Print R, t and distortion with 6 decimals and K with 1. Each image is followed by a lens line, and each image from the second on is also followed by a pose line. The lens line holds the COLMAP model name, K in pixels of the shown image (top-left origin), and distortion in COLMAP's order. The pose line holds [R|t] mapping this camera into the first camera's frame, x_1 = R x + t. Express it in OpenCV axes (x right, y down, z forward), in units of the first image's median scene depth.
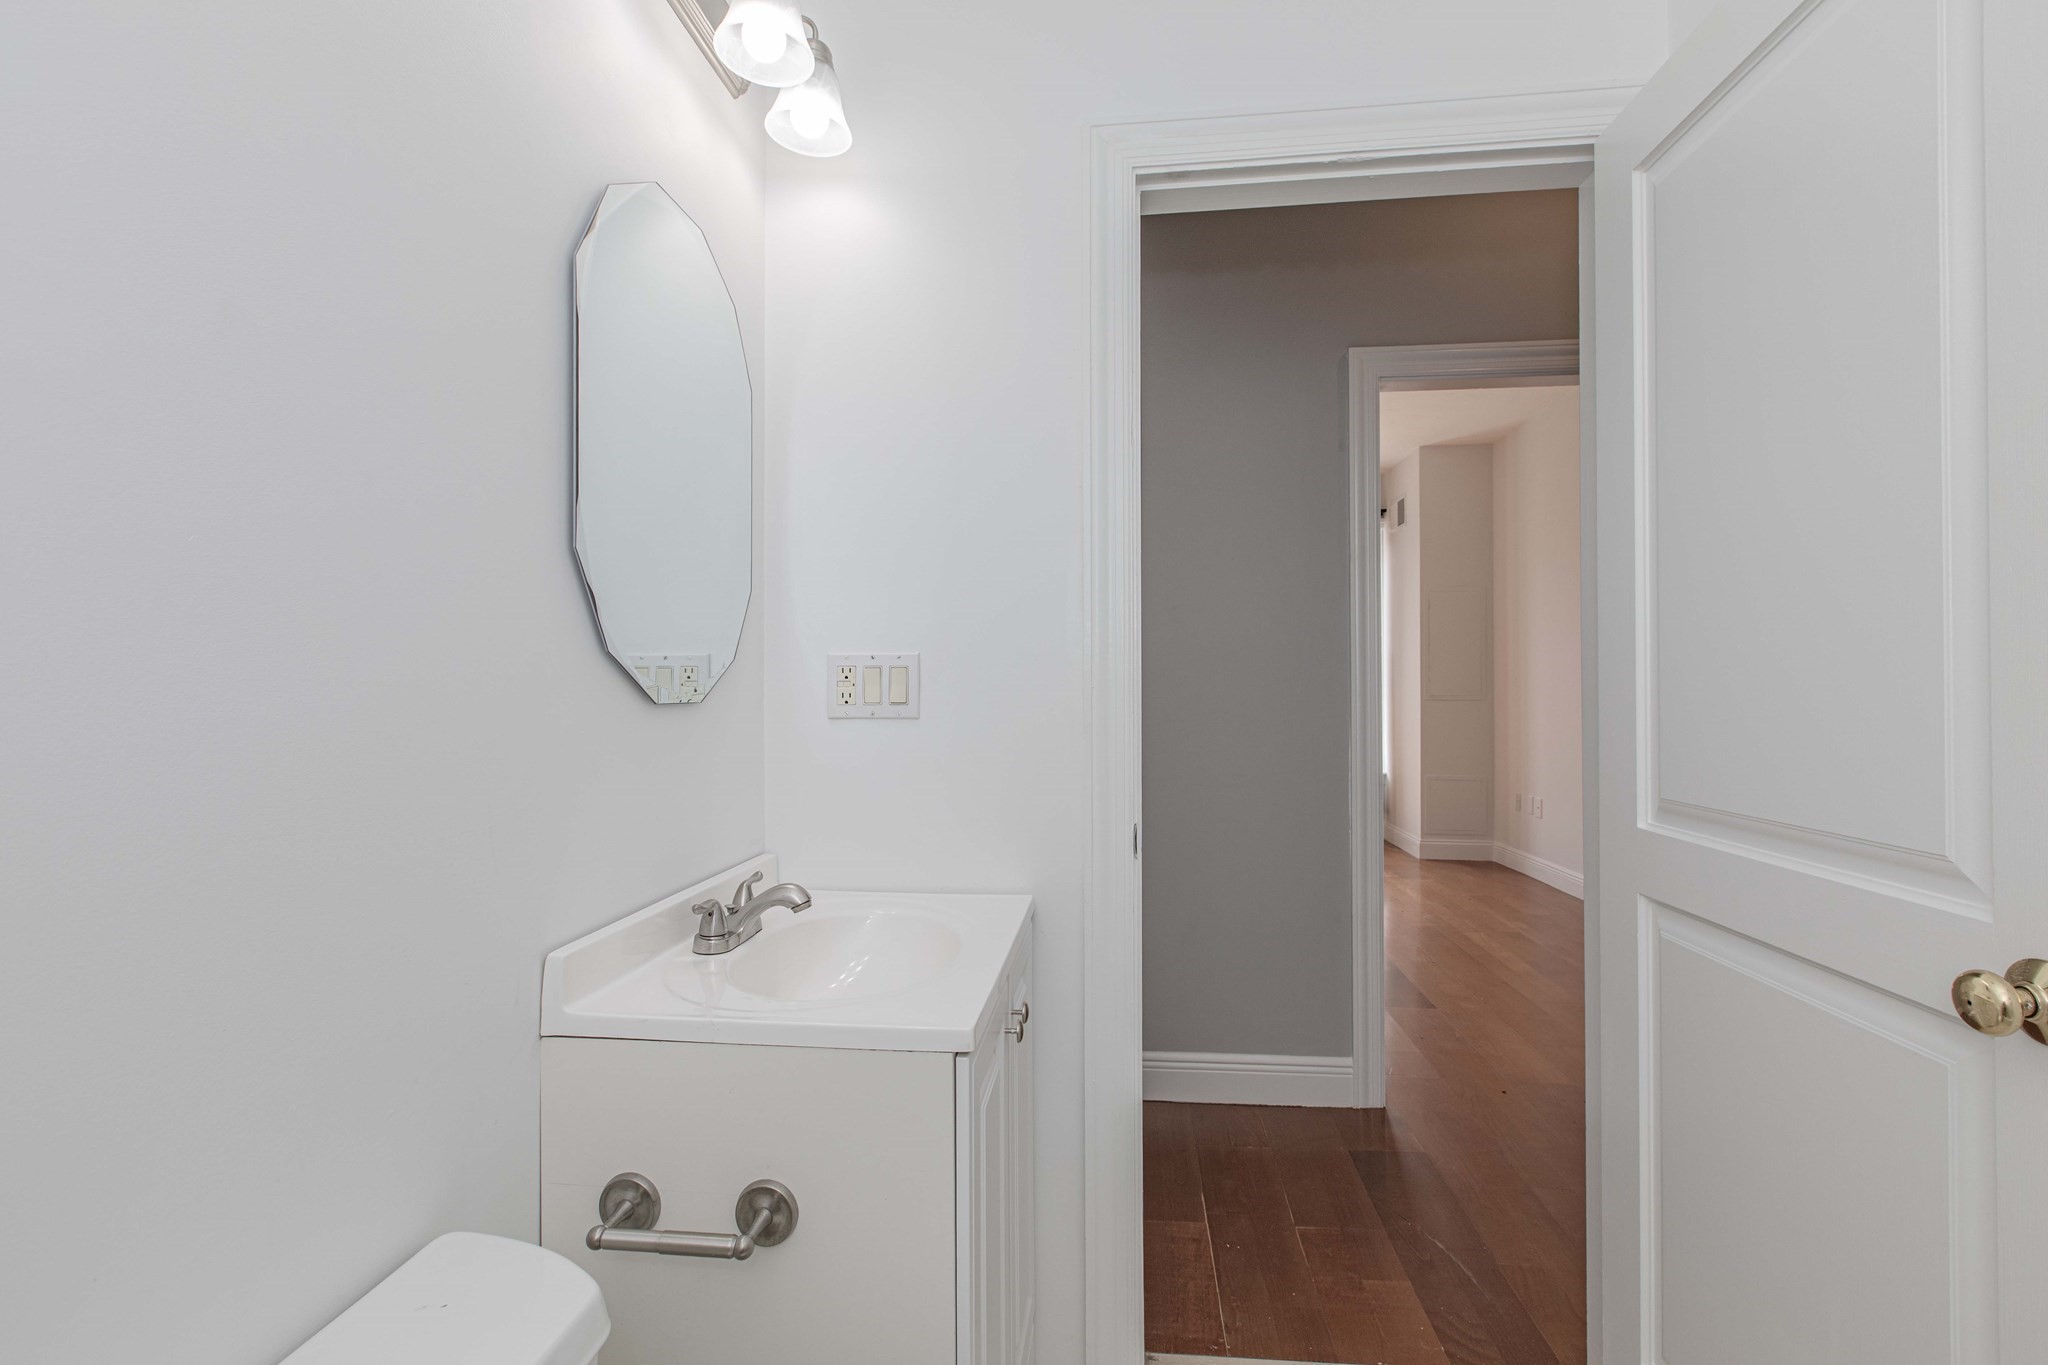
lens RADIAL K [[932.0, 0, 1032.6], [0, 932.0, 679.5], [0, 0, 1]] dist [0.003395, -0.001670]
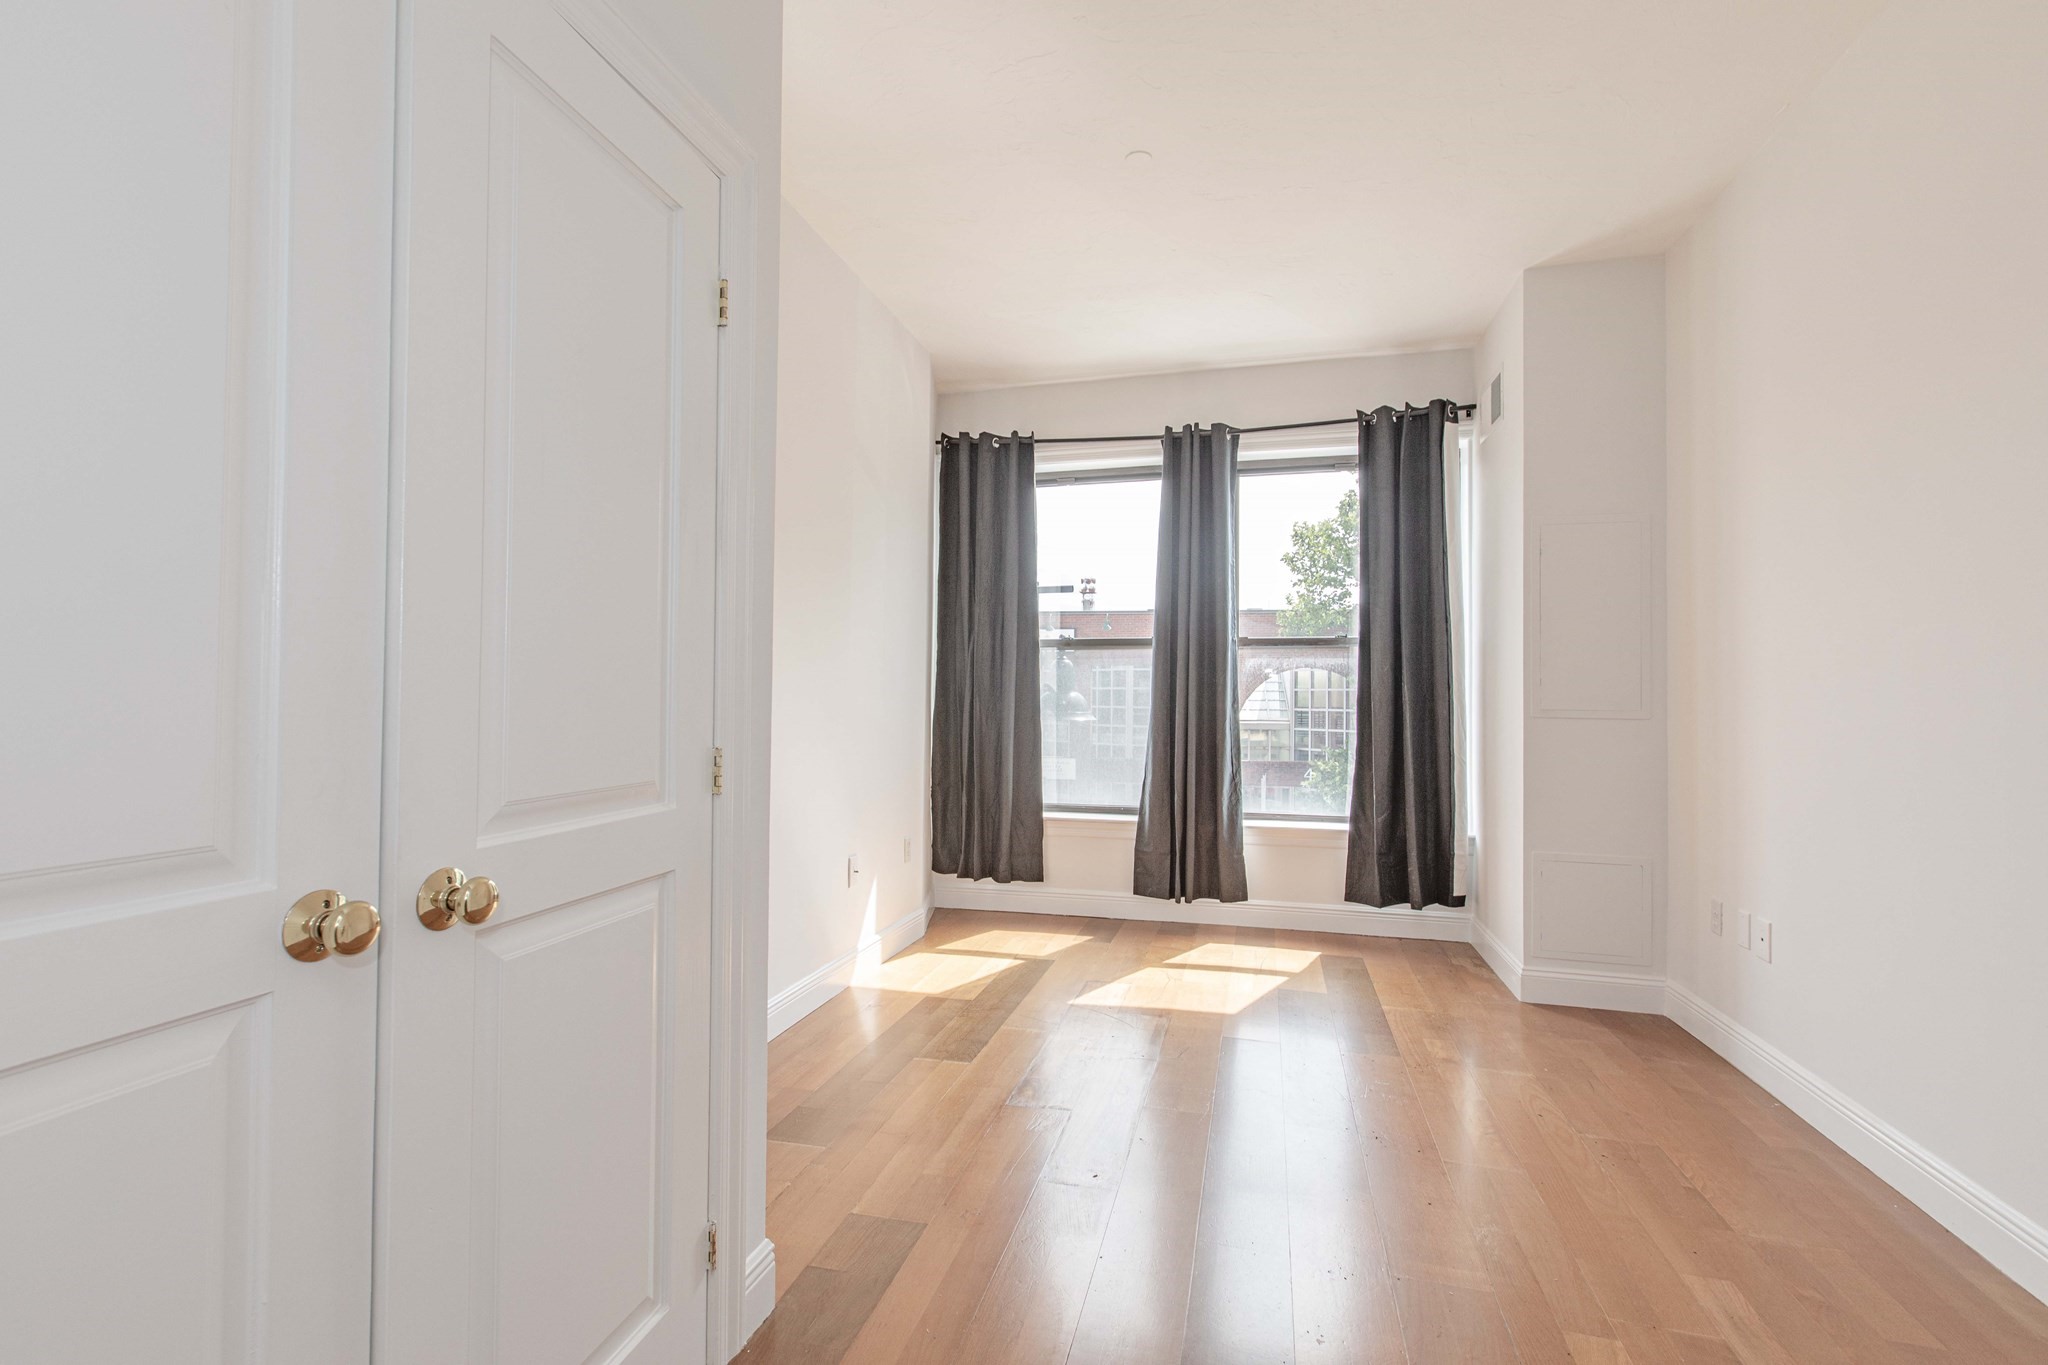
lens RADIAL K [[932.0, 0, 1024.4], [0, 932.0, 665.8], [0, 0, 1]] dist [0.003395, -0.001670]
pose [[0.989795, 0.011535, -0.142029, 0.199821], [-0.014303, 0.999727, -0.018486, 0.005560], [0.141777, 0.020329, 0.989690, 0.405124]]
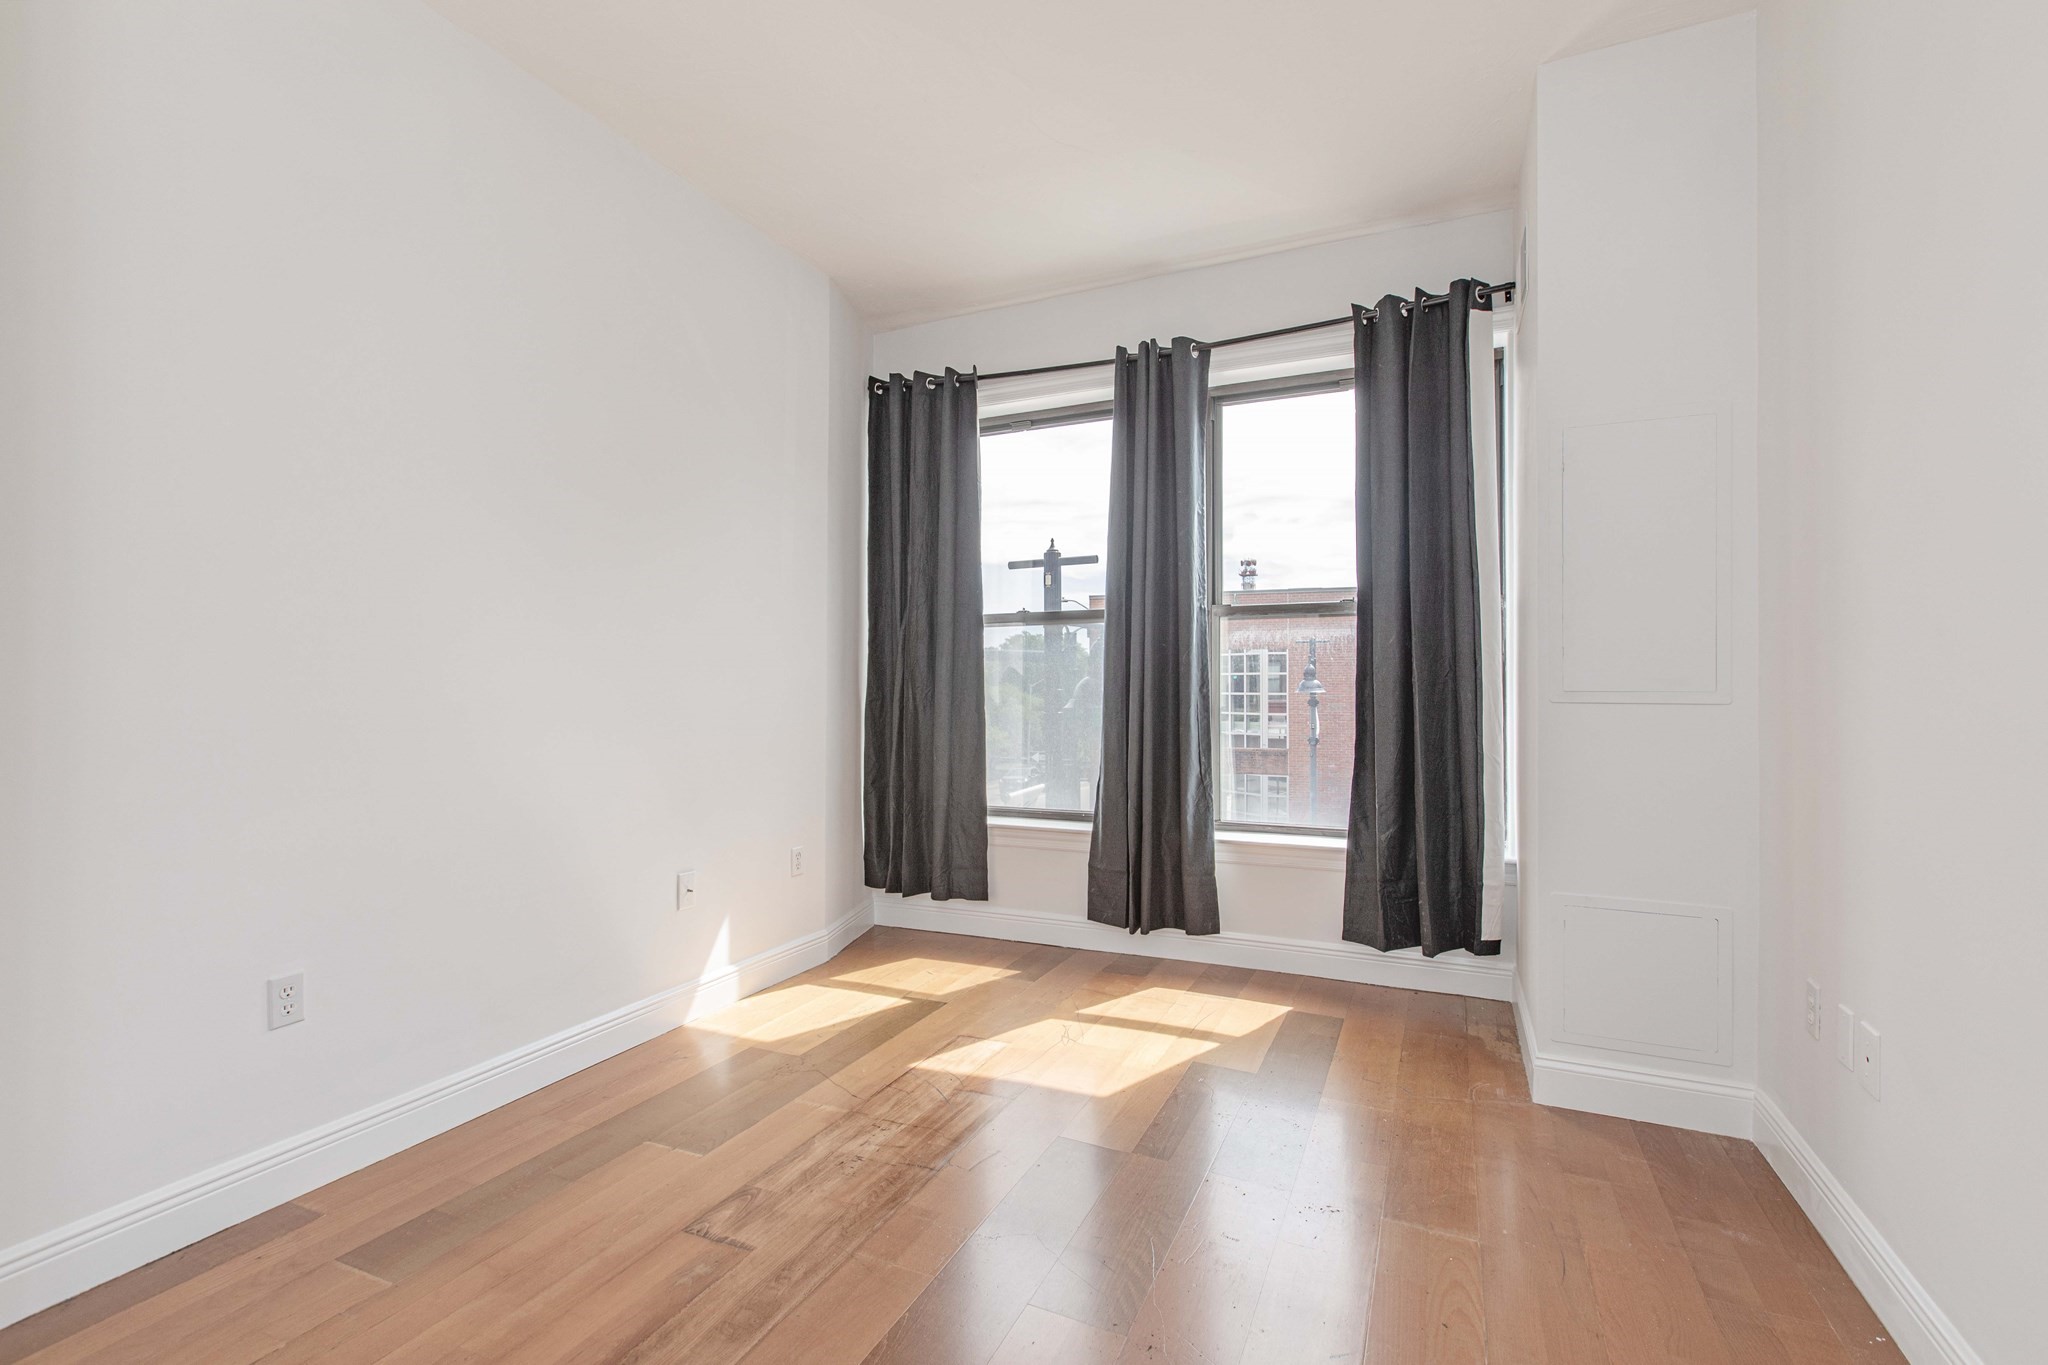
lens RADIAL K [[932.0, 0, 1032.9], [0, 932.0, 671.1], [0, 0, 1]] dist [0.003395, -0.001670]
pose [[0.950340, 0.002235, -0.311207, 0.326376], [-0.001950, 0.999997, 0.001227, 0.008182], [0.311208, -0.000560, 0.950342, 0.547388]]
